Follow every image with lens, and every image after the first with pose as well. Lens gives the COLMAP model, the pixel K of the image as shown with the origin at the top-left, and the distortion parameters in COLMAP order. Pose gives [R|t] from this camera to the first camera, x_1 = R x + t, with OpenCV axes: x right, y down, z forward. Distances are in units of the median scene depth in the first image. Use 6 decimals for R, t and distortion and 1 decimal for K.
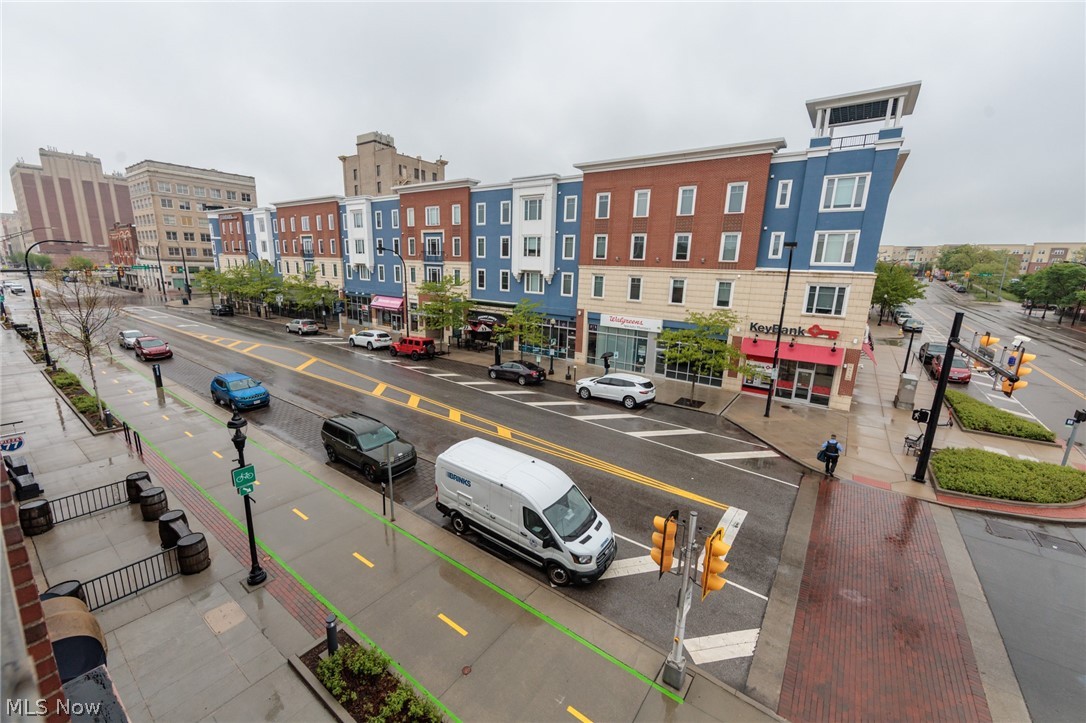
lens RADIAL K [[425.7, 0, 548.3], [0, 425.7, 359.7], [0, 0, 1]] dist [-0.004011, 0.000417]
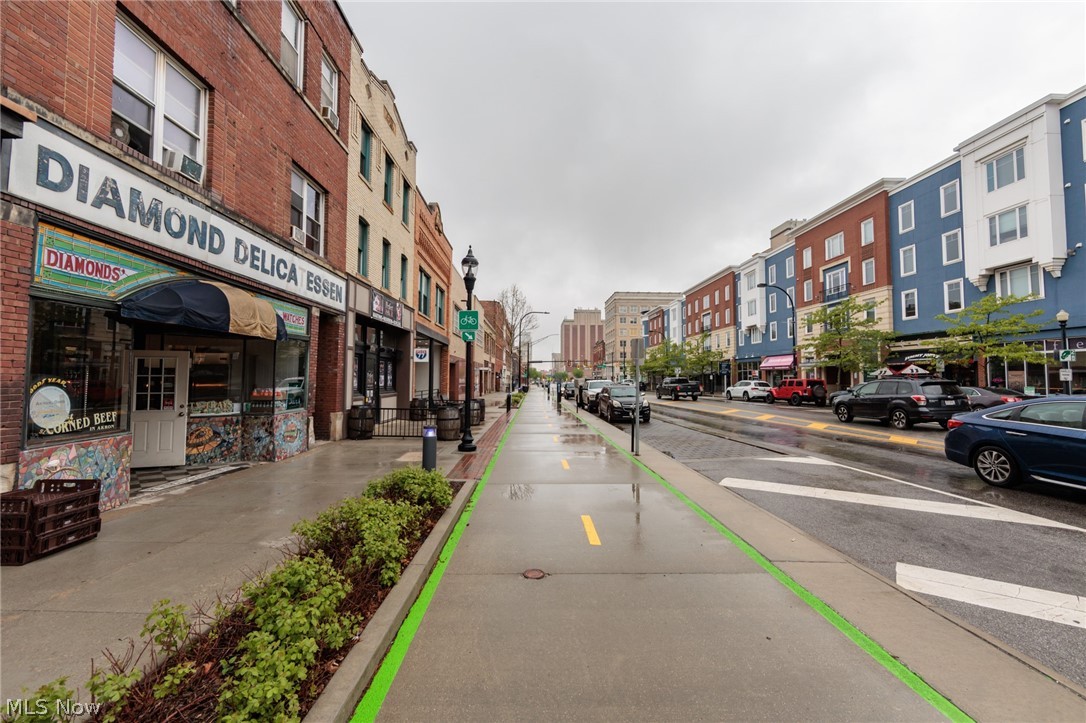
lens RADIAL K [[425.7, 0, 544.2], [0, 425.7, 359.1], [0, 0, 1]] dist [-0.004011, 0.000417]
pose [[0.598698, -0.068666, -0.798026, 0.032020], [-0.160254, 0.965905, -0.203337, 0.132273], [0.784780, 0.249624, 0.567282, 0.157495]]
